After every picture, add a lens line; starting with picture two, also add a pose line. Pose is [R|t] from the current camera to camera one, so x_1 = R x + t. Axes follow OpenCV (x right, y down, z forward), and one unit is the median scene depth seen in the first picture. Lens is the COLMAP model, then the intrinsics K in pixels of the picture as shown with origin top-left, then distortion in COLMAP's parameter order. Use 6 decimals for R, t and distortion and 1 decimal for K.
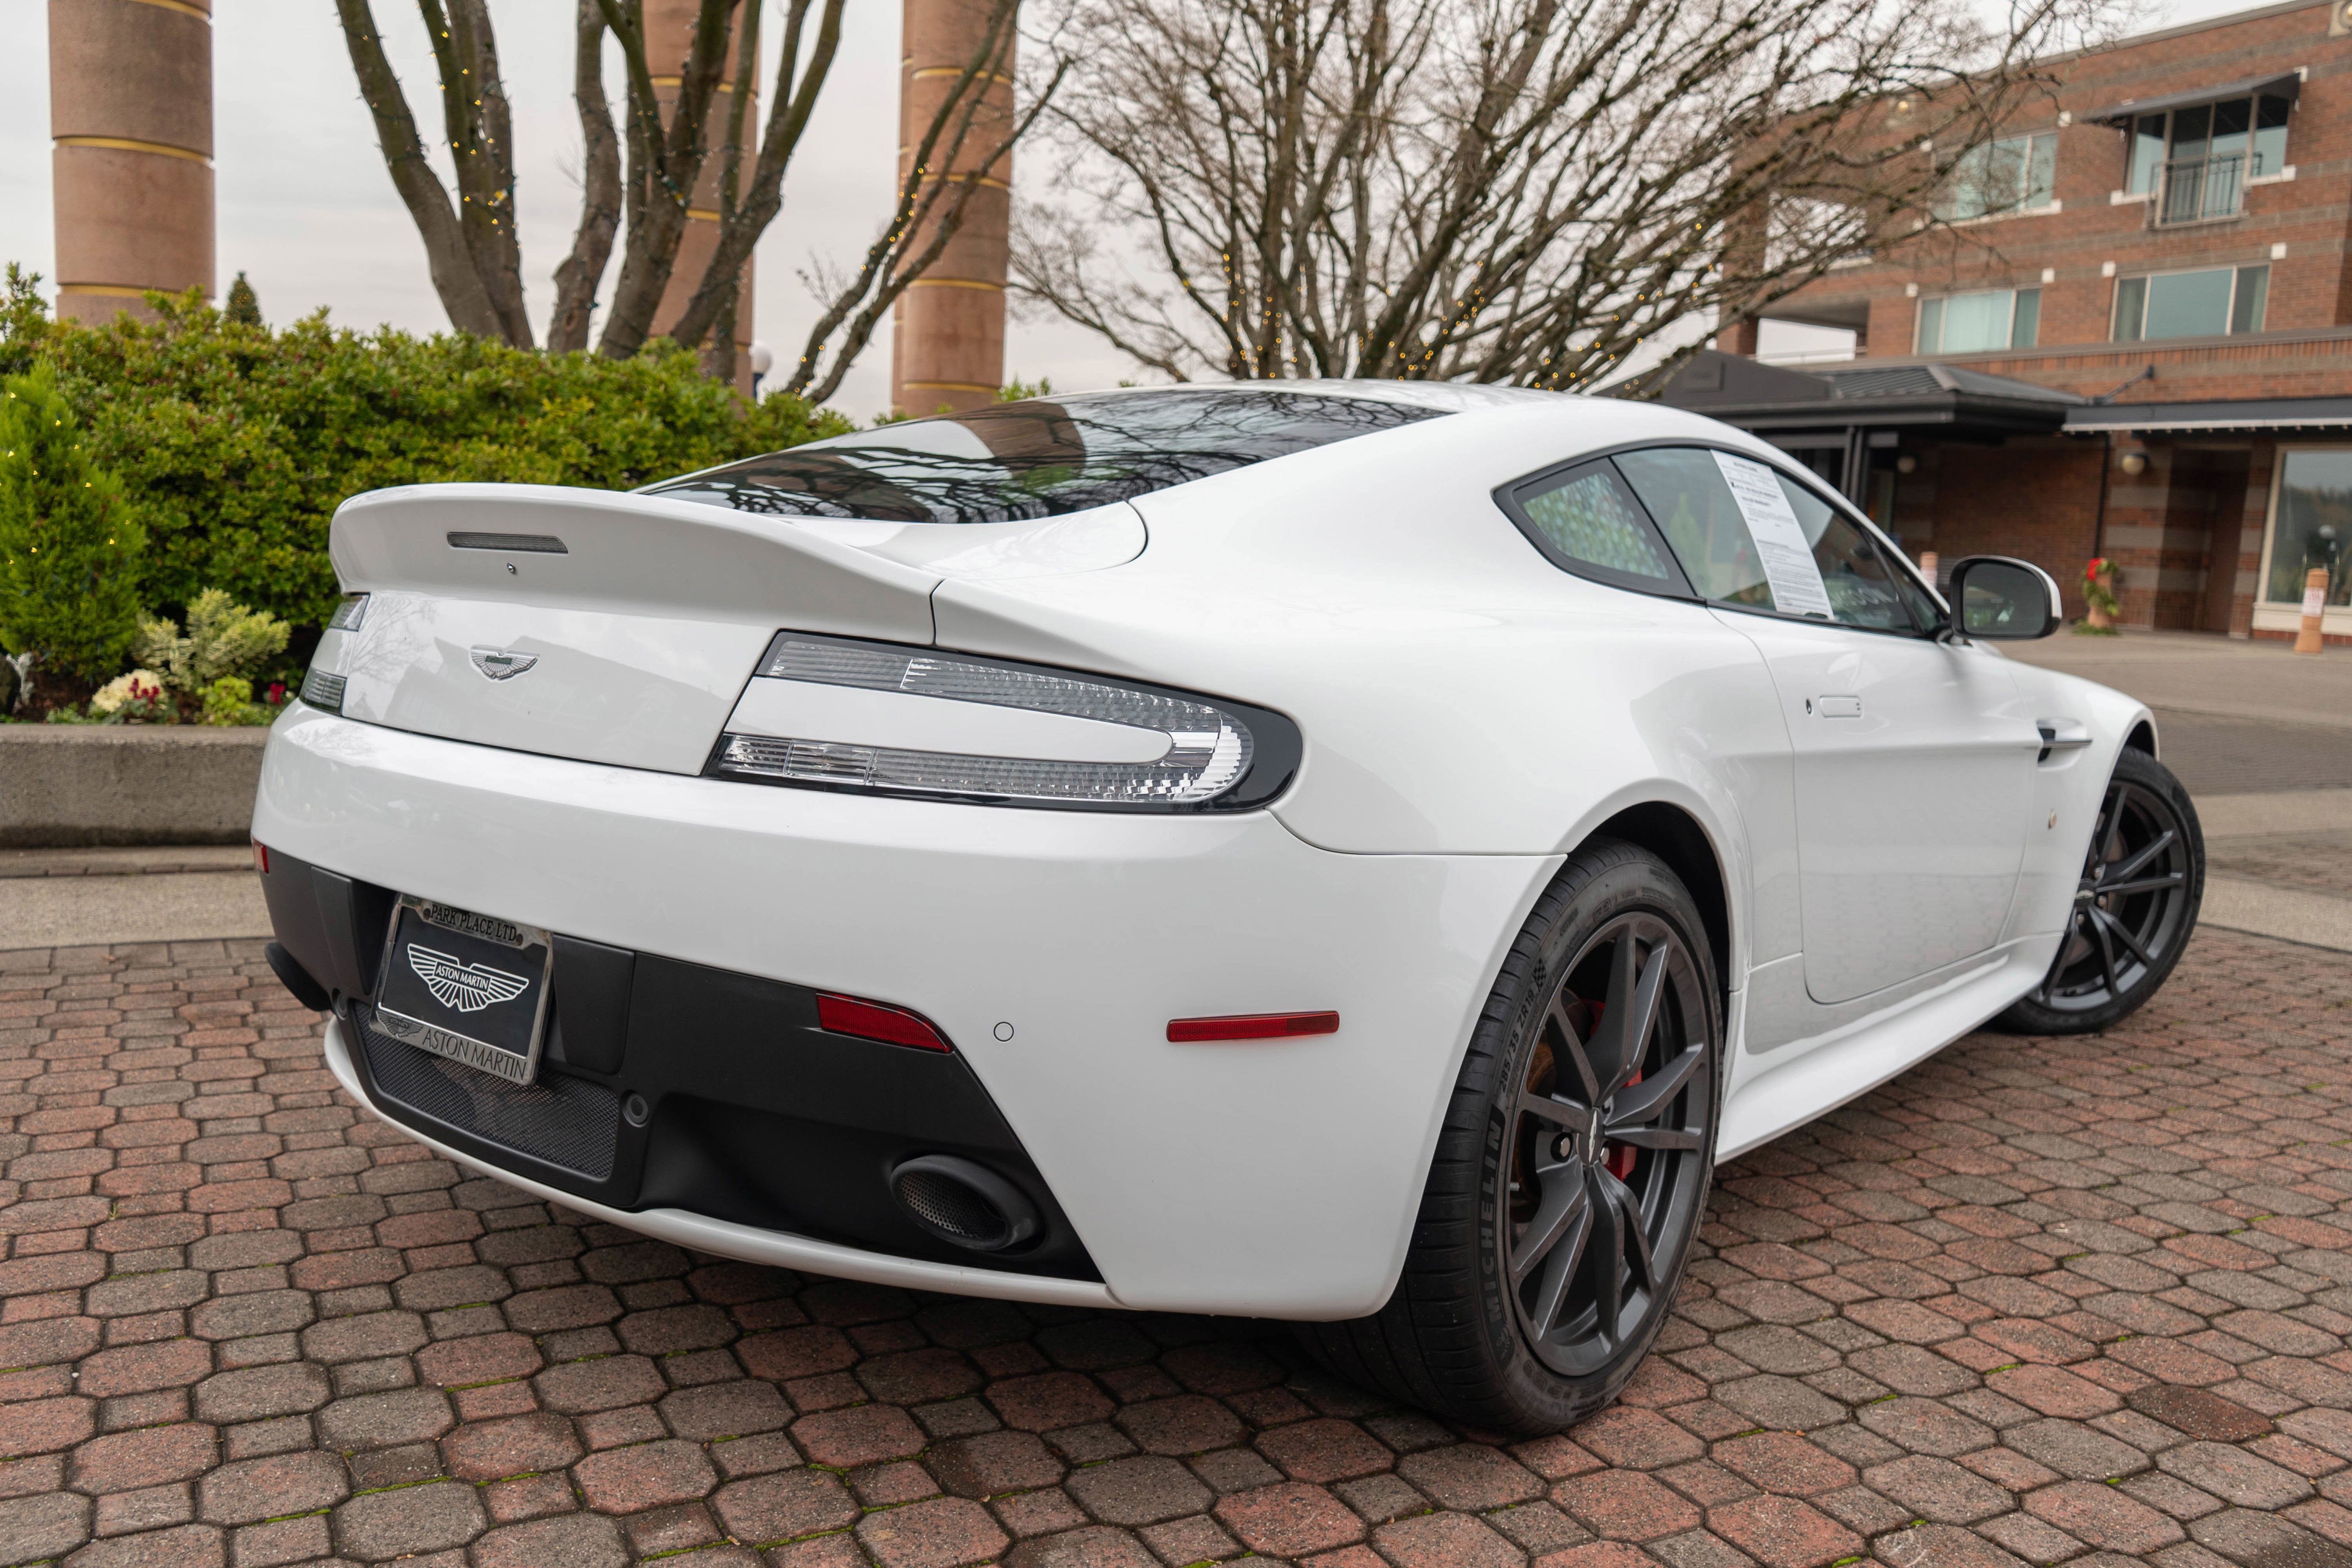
lens RADIAL K [[1869.2, 0, 1173.9], [0, 1869.2, 795.8], [0, 0, 1]] dist [-0.008763, 0.009634]
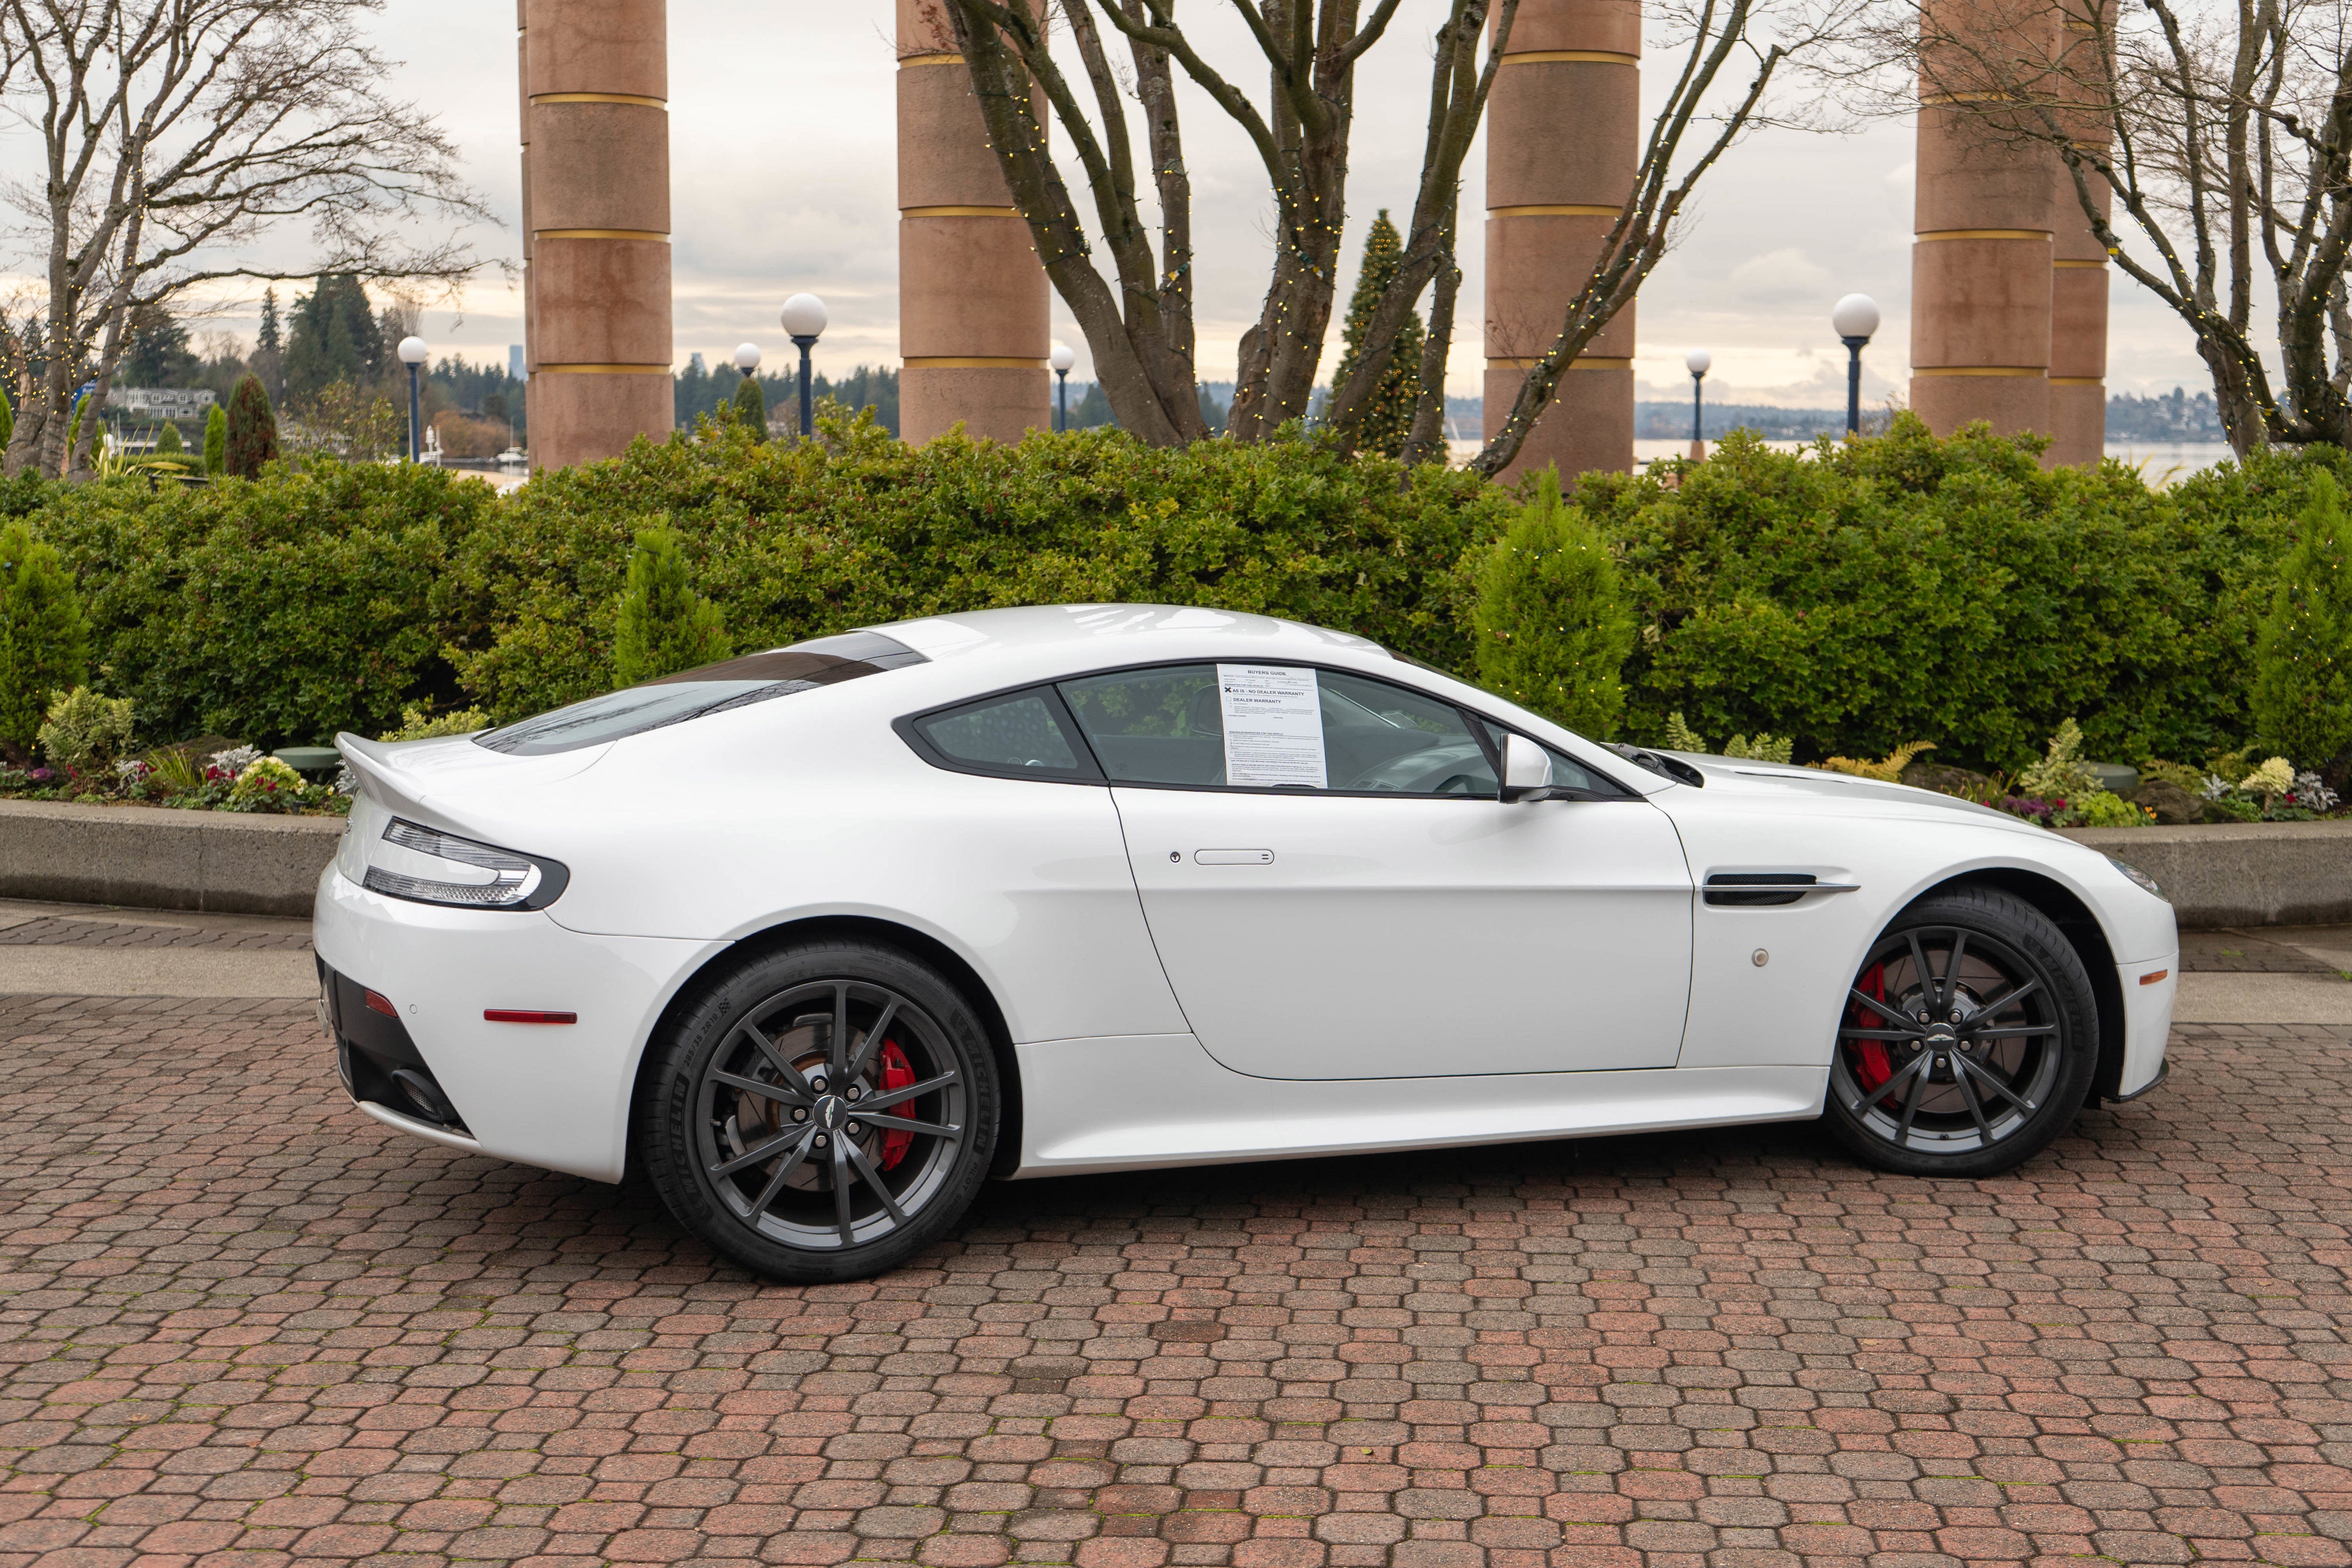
lens RADIAL K [[2985.9, 0, 1293.8], [0, 2985.9, 784.1], [0, 0, 1]] dist [0.012834, 0.006158]
pose [[0.858683, 0.008943, -0.512429, 0.617564], [-0.031851, 0.998846, -0.035942, -0.009606], [0.511517, 0.047185, 0.857977, -0.349857]]
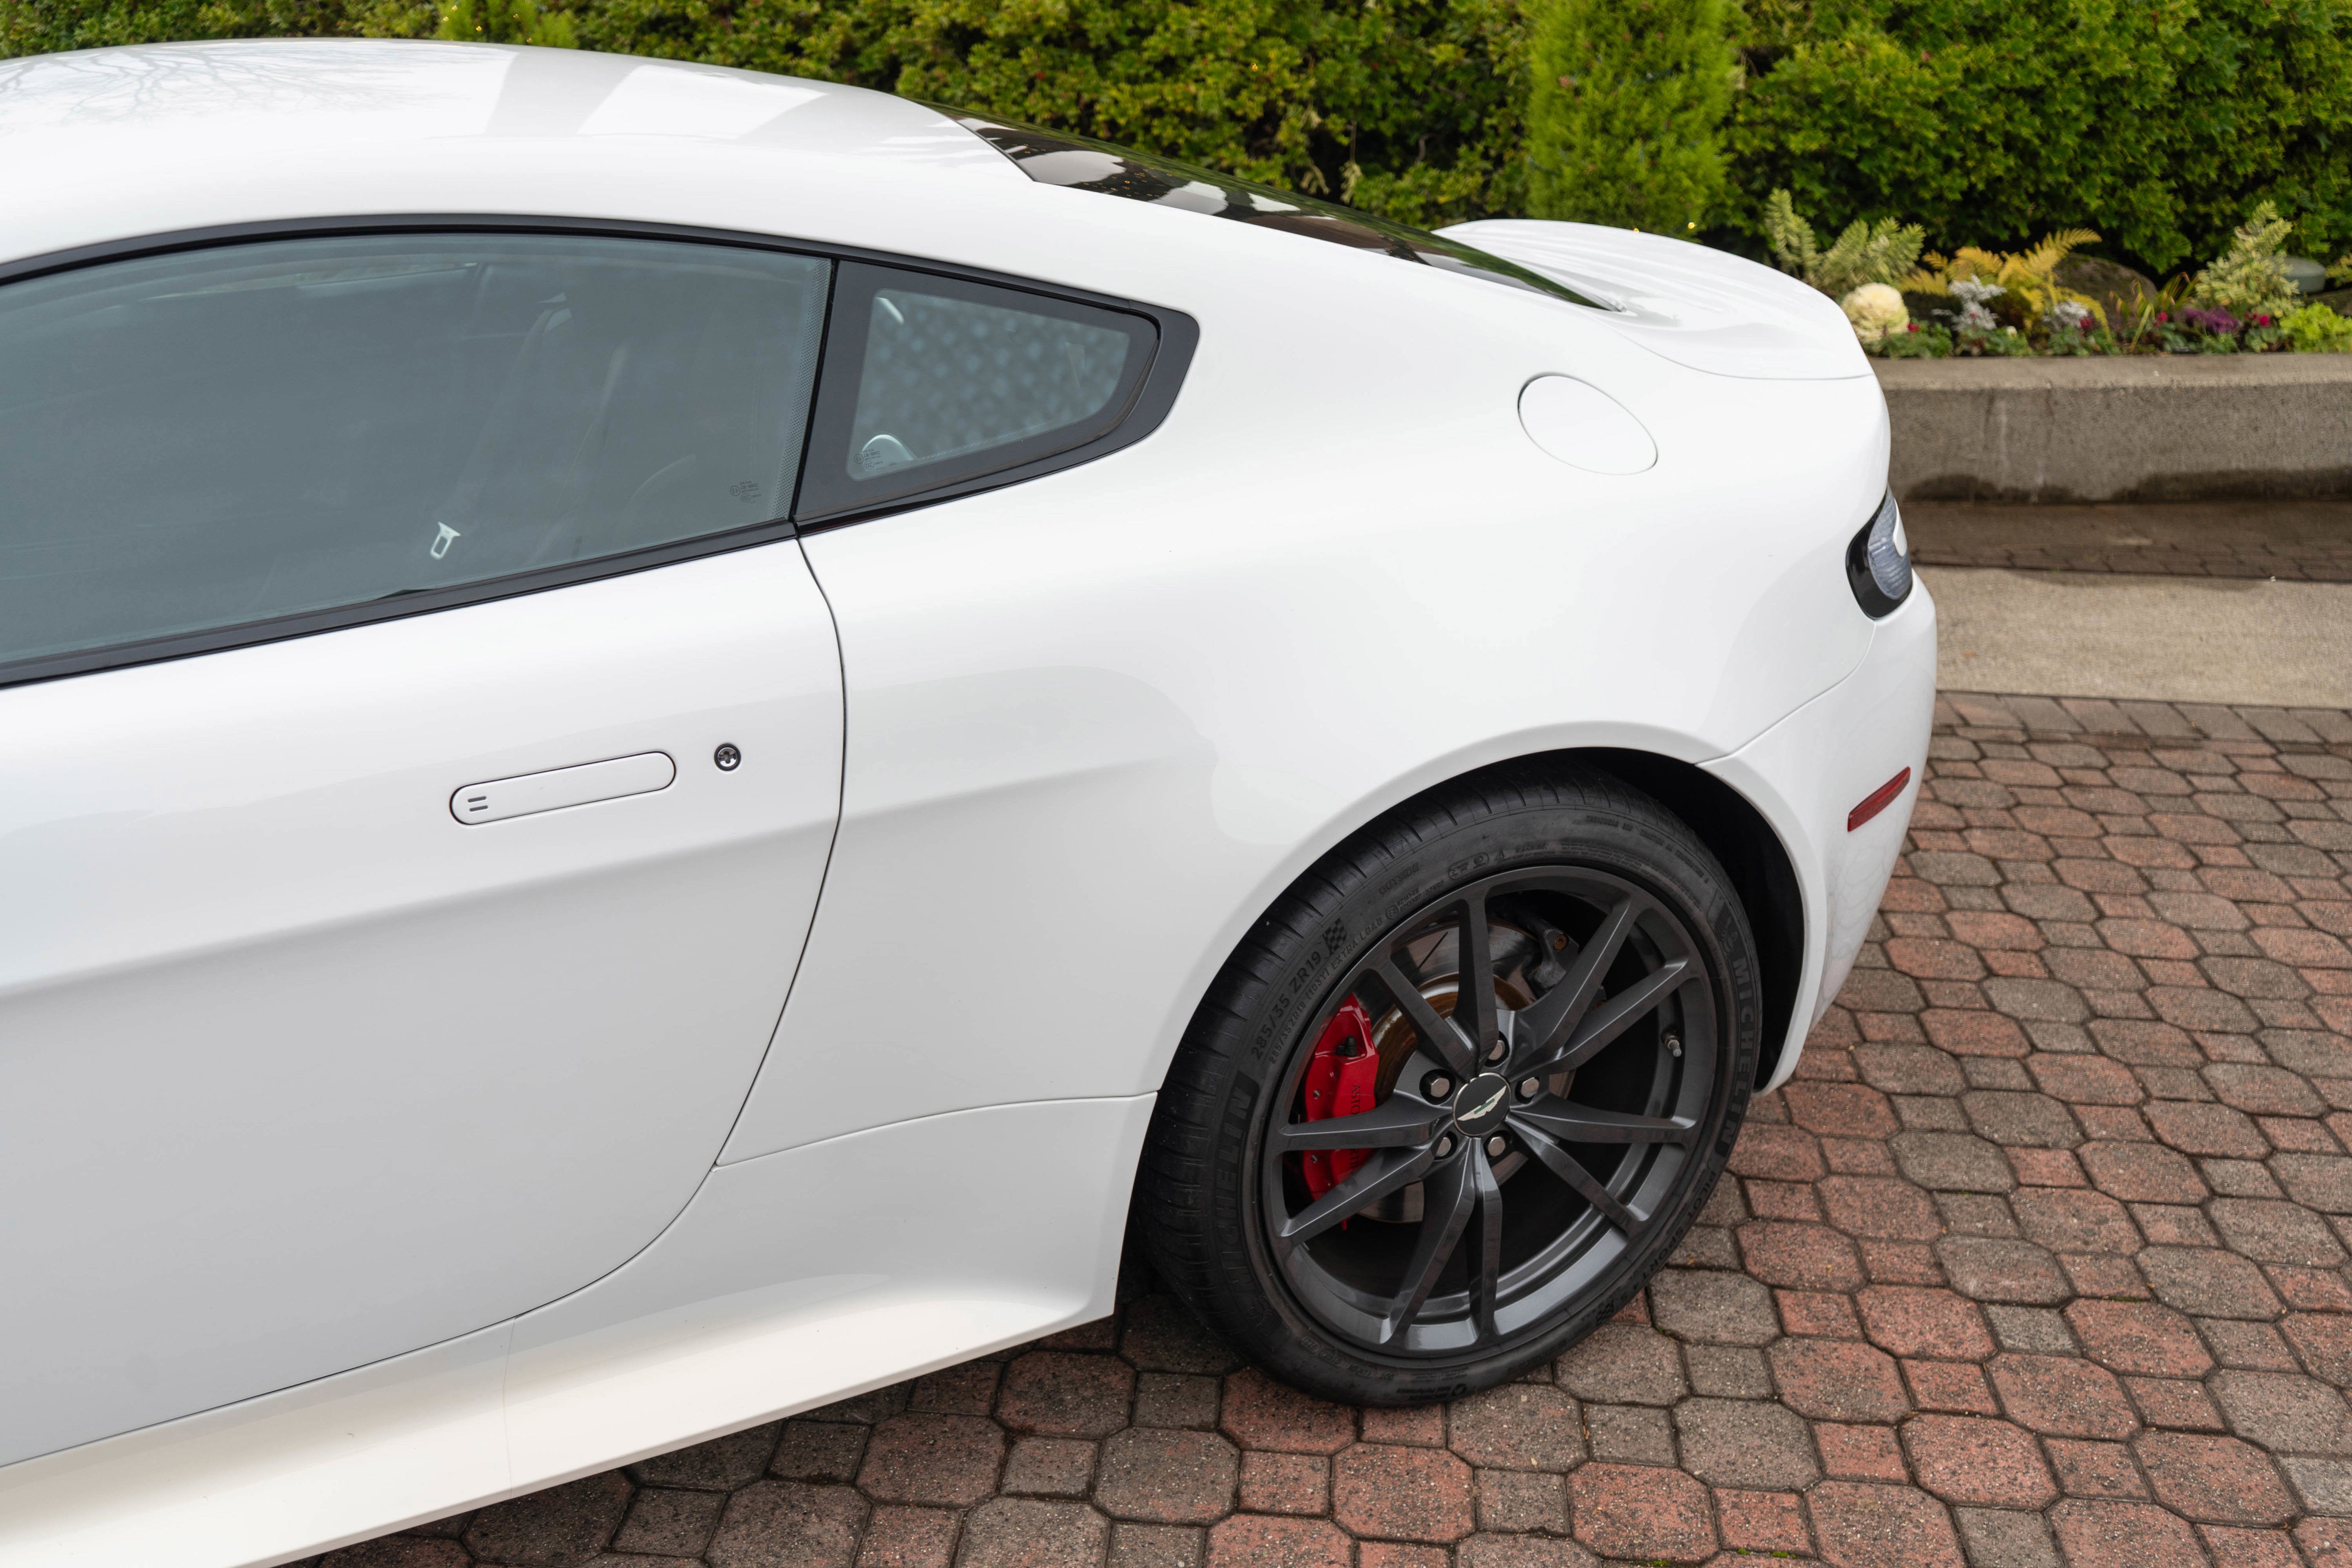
lens RADIAL K [[2161.6, 0, 1169.3], [0, 2161.6, 798.0], [0, 0, 1]] dist [-0.000762, 0.010318]
pose [[0.838249, 0.177832, -0.515475, 0.262343], [-0.051846, 0.967036, 0.249304, -0.079565], [0.542818, -0.182253, 0.819837, 0.213302]]
